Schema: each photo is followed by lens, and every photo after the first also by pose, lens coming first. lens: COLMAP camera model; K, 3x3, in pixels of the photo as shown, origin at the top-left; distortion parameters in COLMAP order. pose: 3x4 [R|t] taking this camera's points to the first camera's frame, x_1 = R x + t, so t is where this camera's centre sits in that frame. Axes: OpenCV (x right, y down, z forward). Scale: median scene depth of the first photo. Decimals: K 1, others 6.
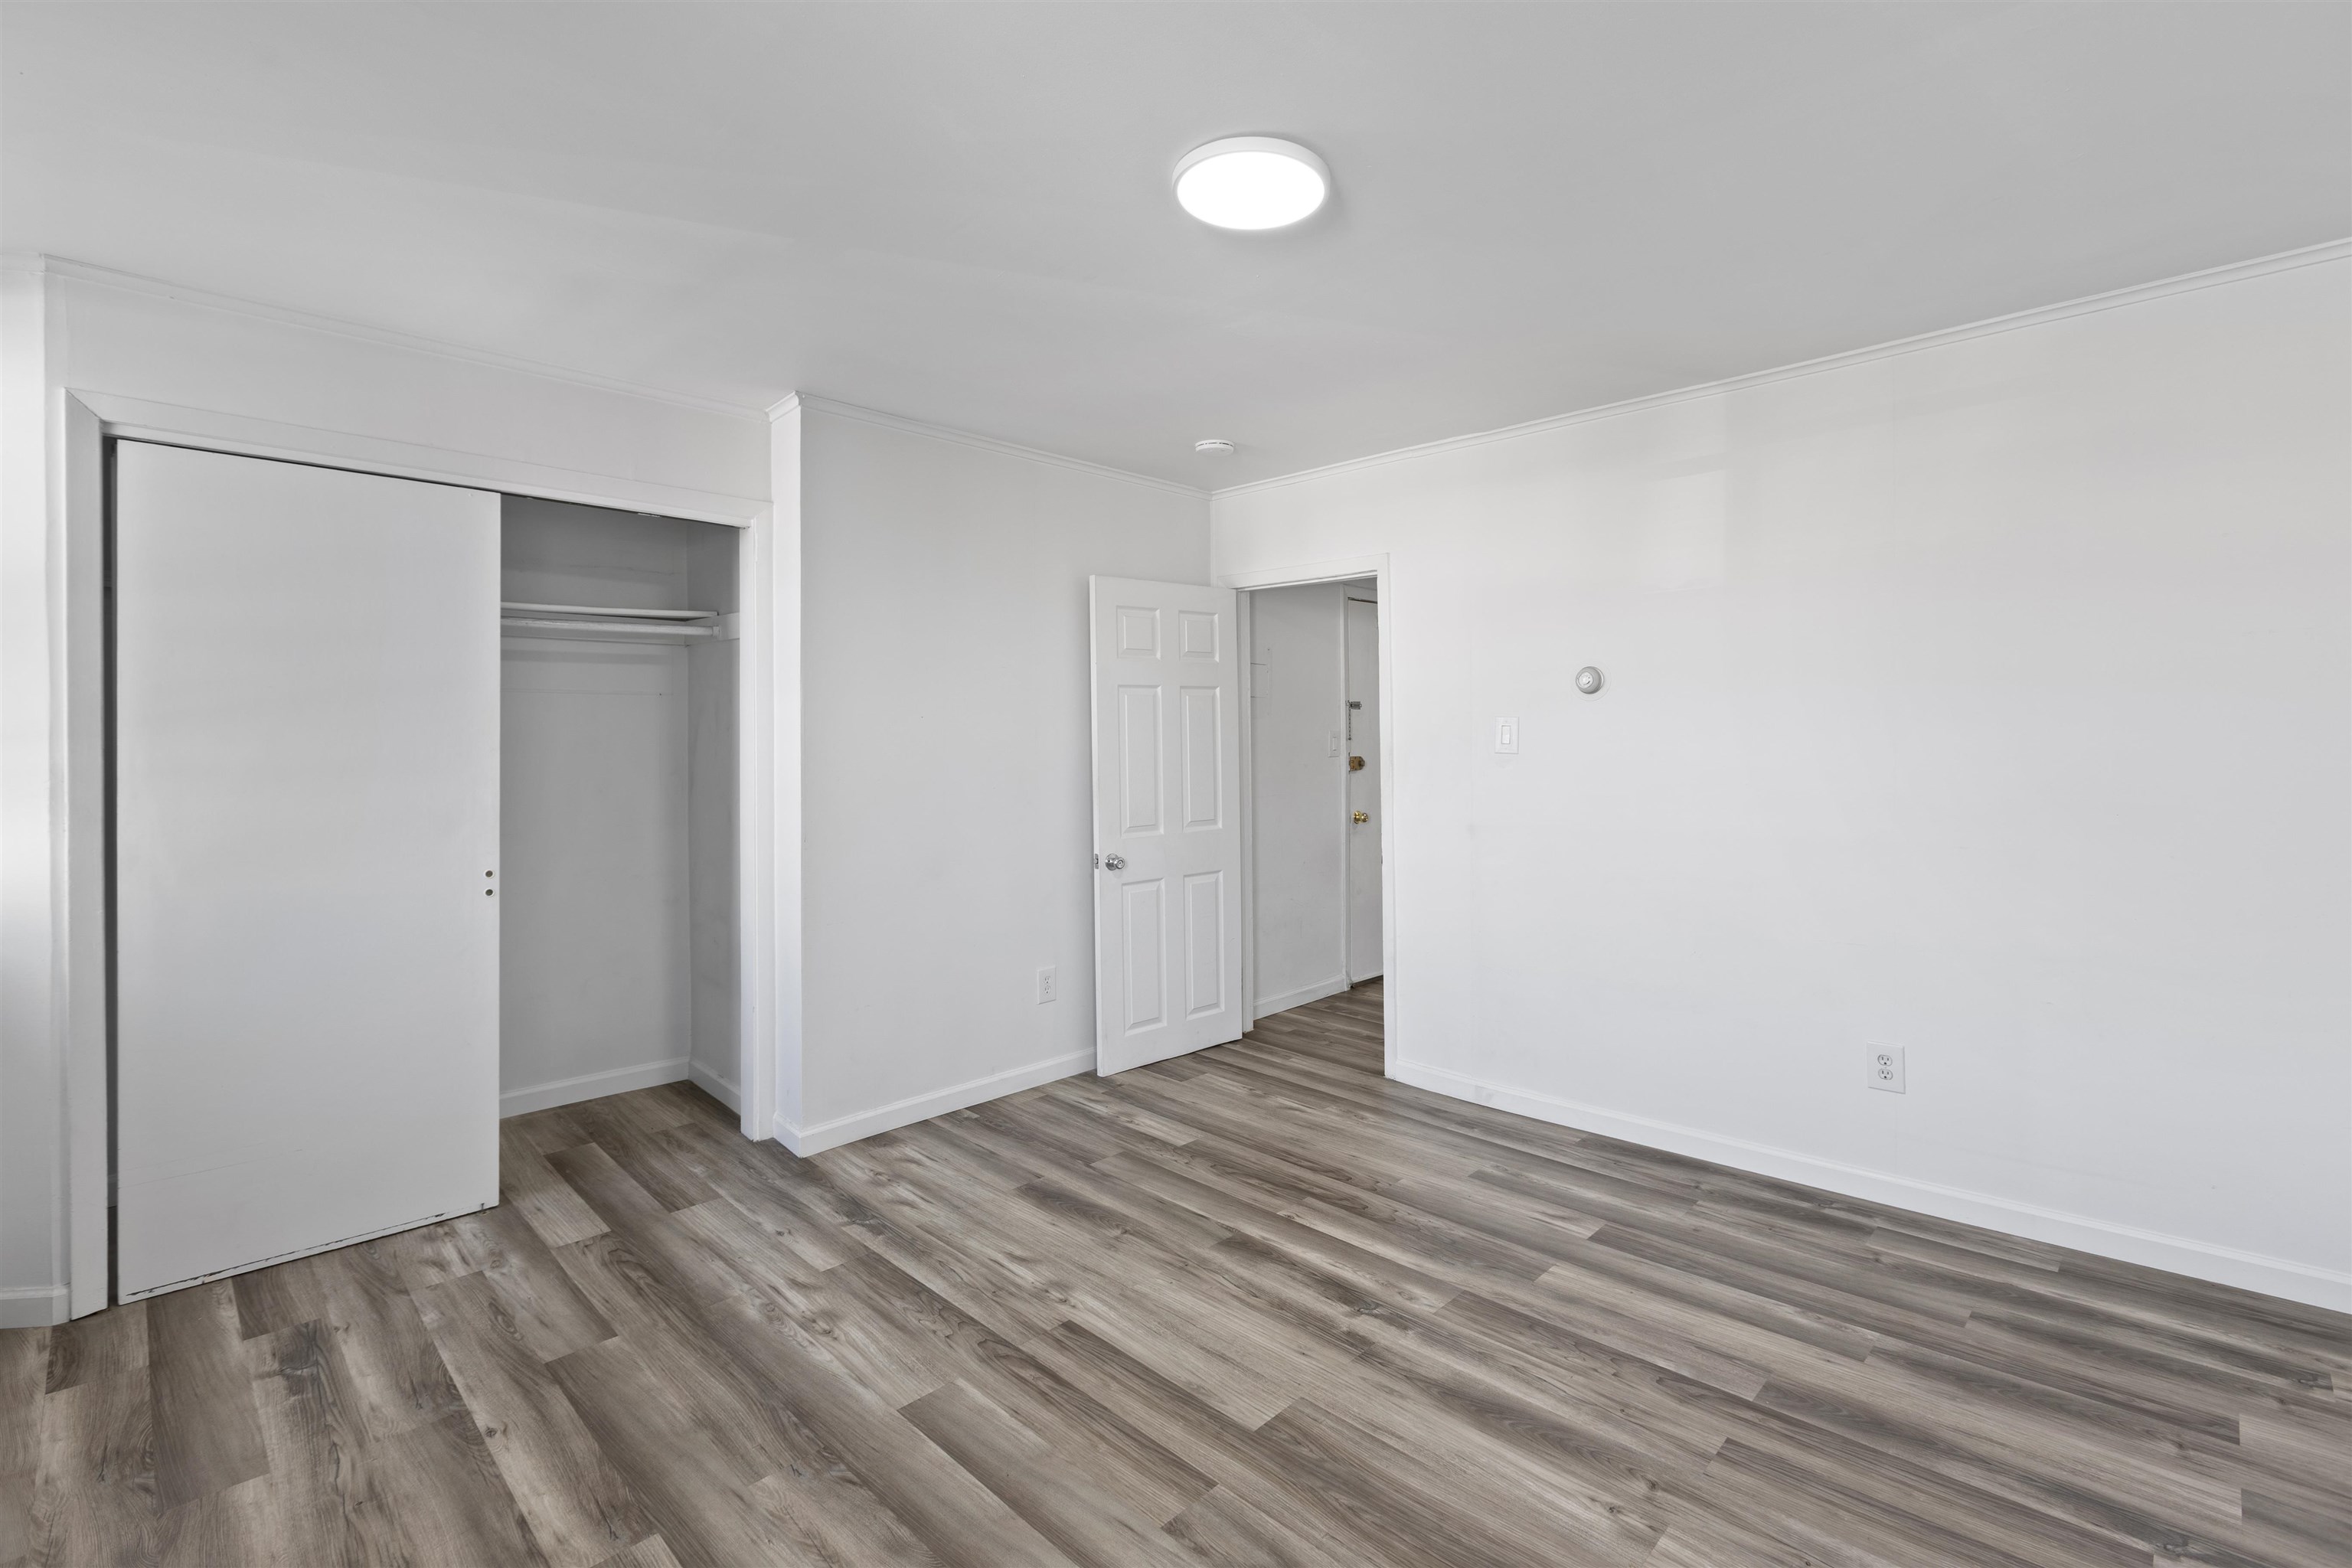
lens RADIAL K [[1056.1, 0, 1183.7], [0, 1056.1, 738.6], [0, 0, 1]] dist [-0.001570, -0.001221]
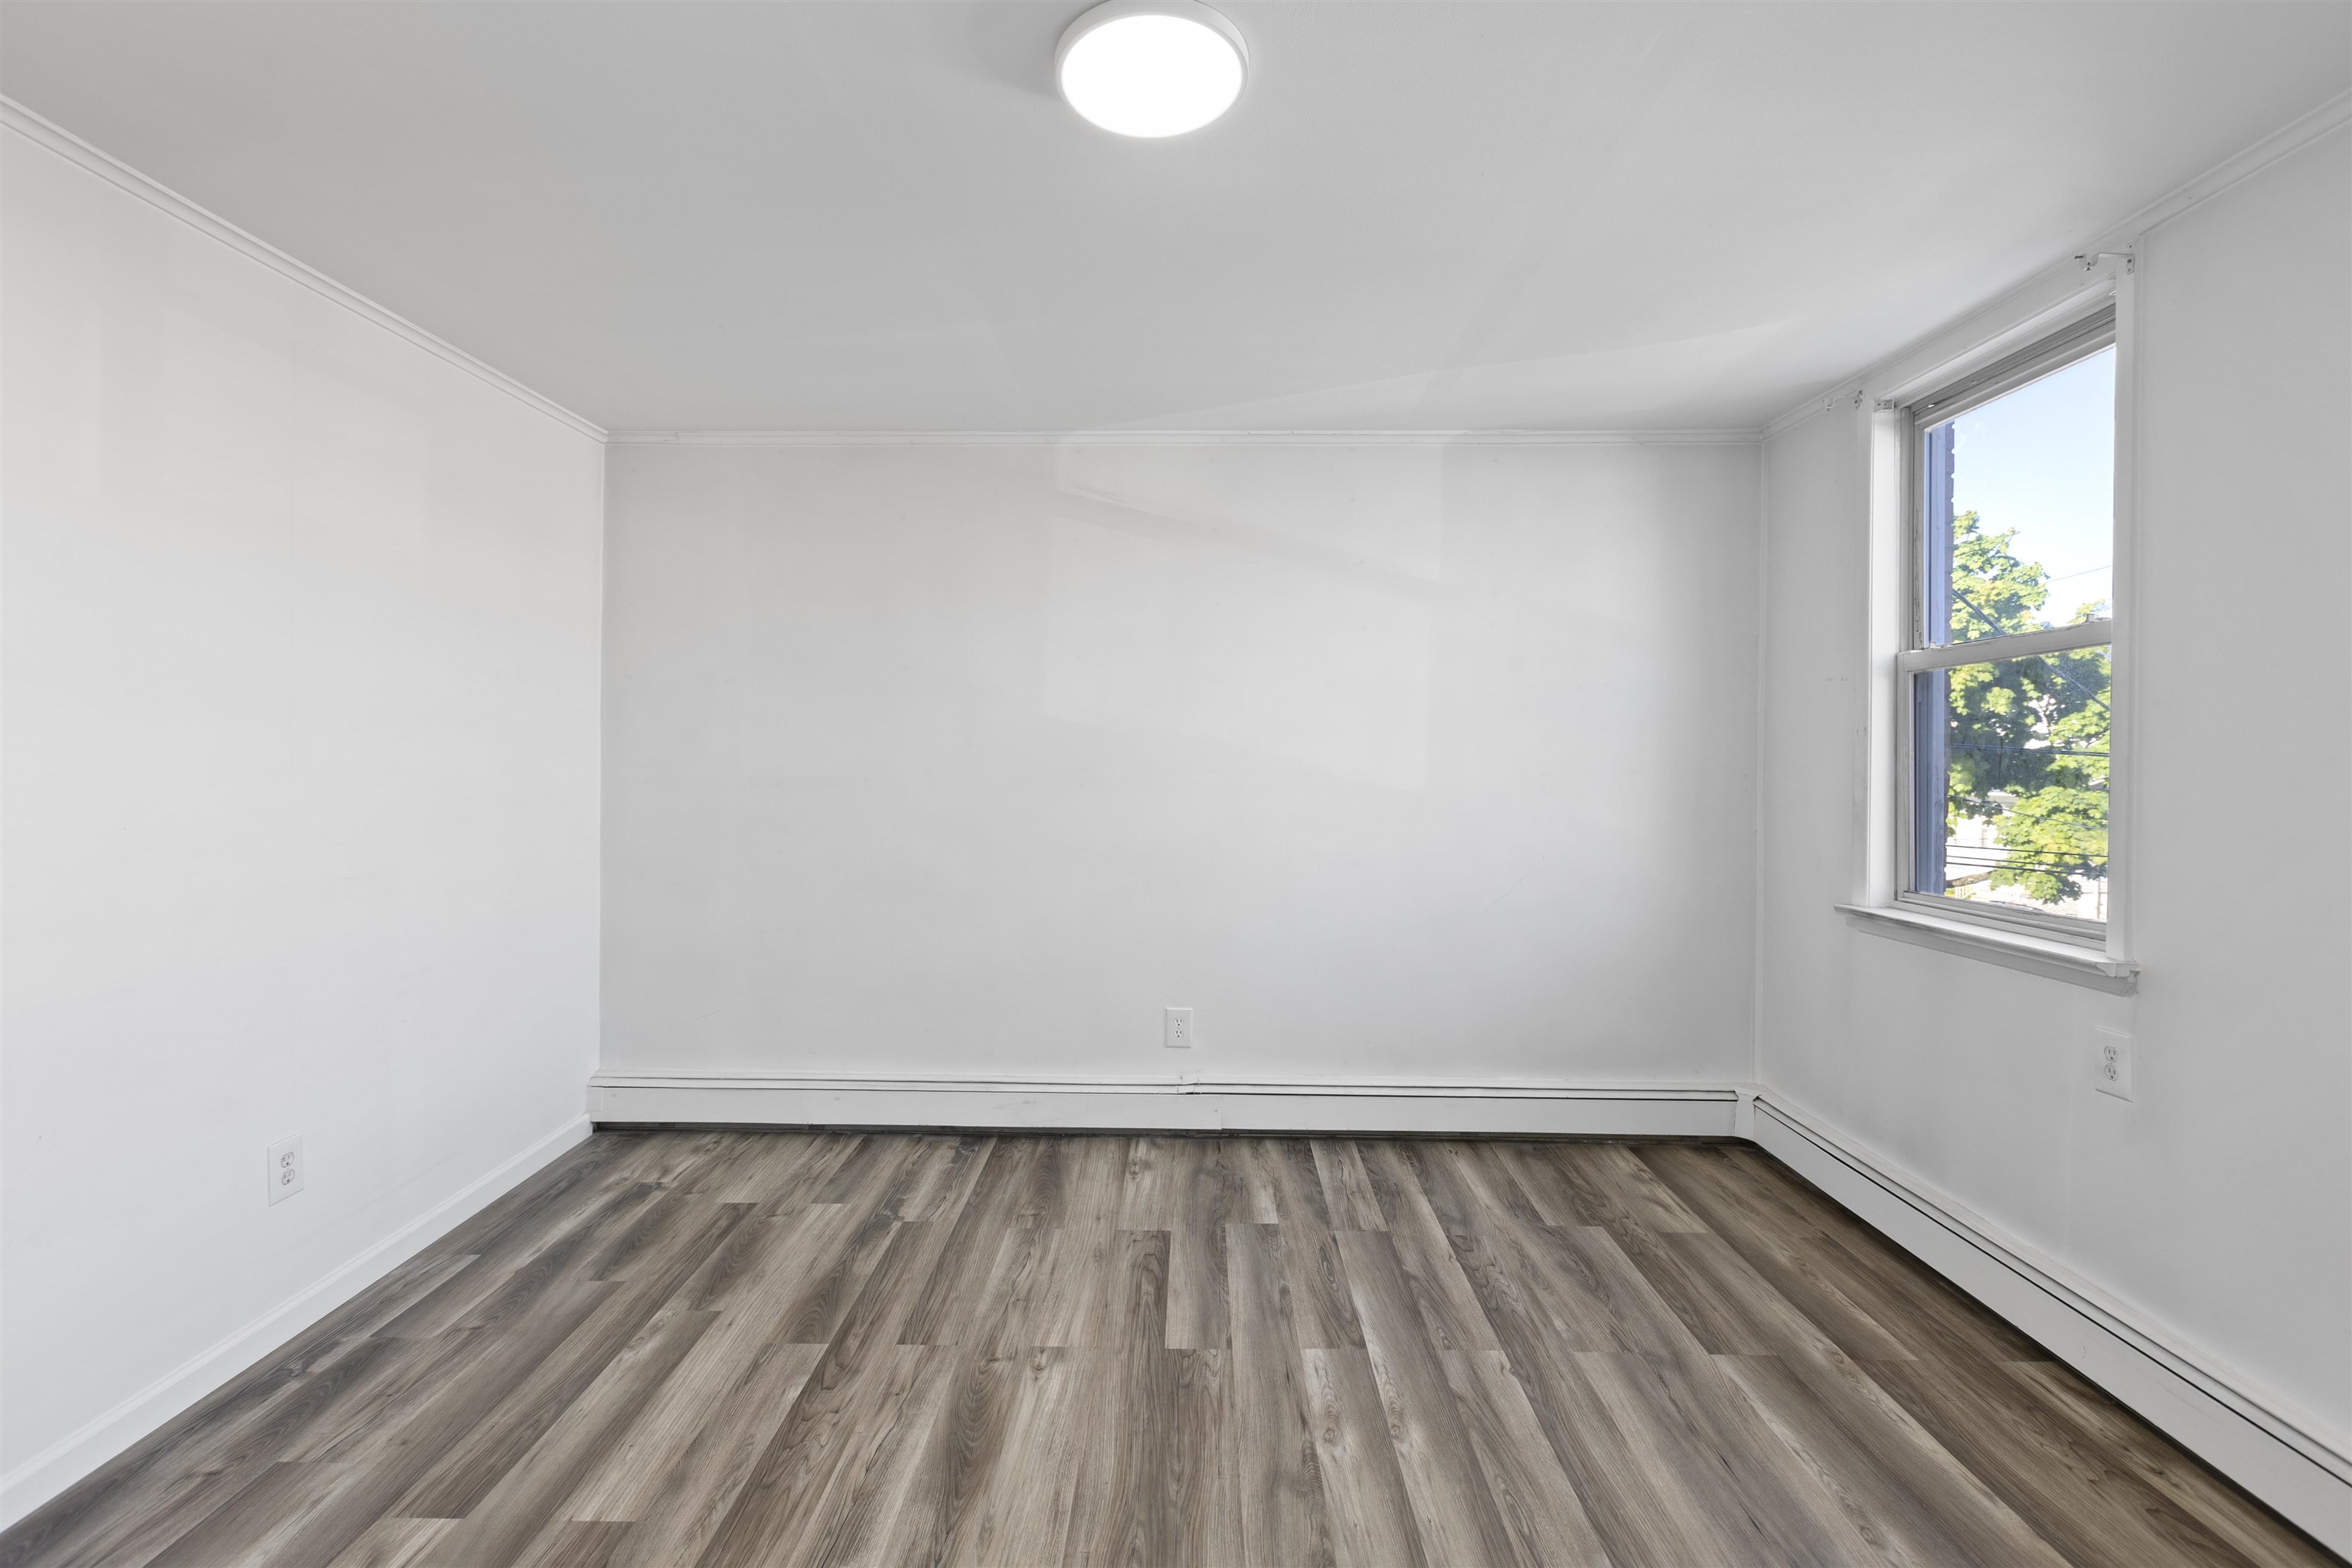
lens RADIAL K [[1031.2, 0, 1171.9], [0, 1031.2, 778.6], [0, 0, 1]] dist [-0.001518, 0.000393]
pose [[-0.682484, -0.010344, 0.730827, -0.399630], [0.003722, 0.999838, 0.017627, 0.005820], [-0.730891, 0.014750, -0.682335, 1.160584]]
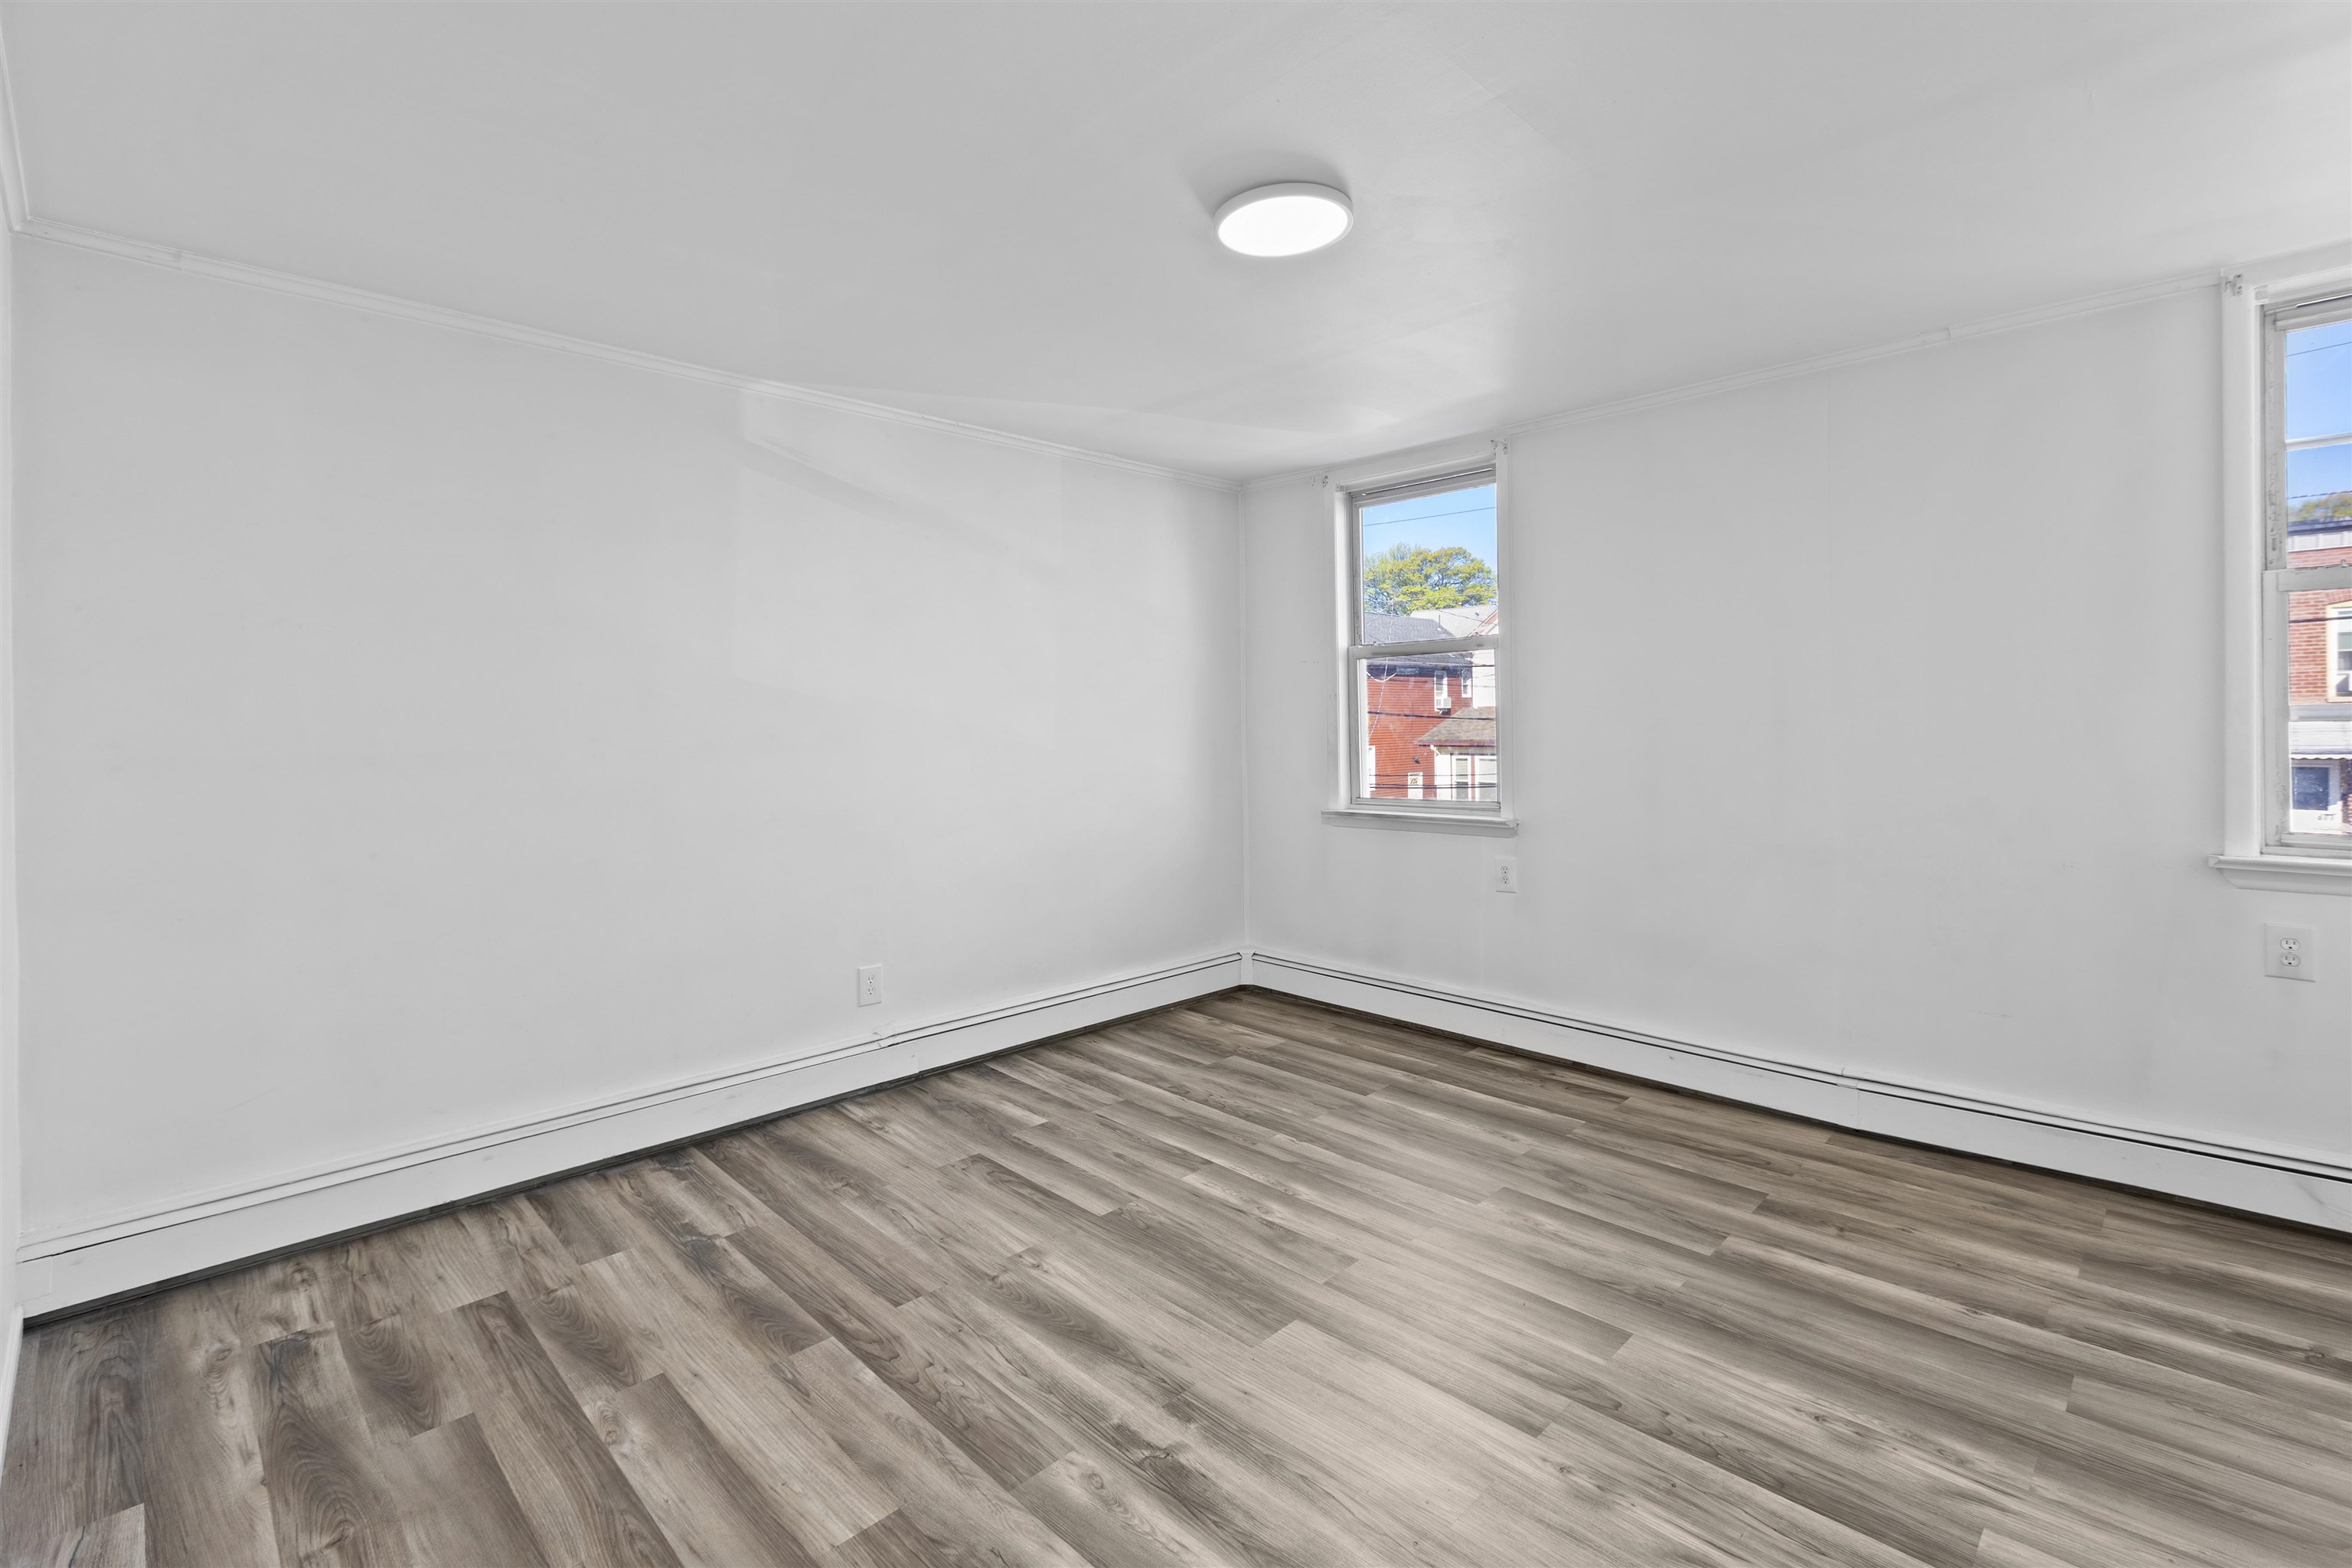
lens RADIAL K [[1052.1, 0, 1167.3], [0, 1052.1, 740.7], [0, 0, 1]] dist [-0.001796, -0.000251]
pose [[-0.999455, 0.019156, 0.026867, 0.124328], [0.019843, 0.999477, 0.025520, 0.000606], [-0.026364, 0.026040, -0.999313, 1.611146]]
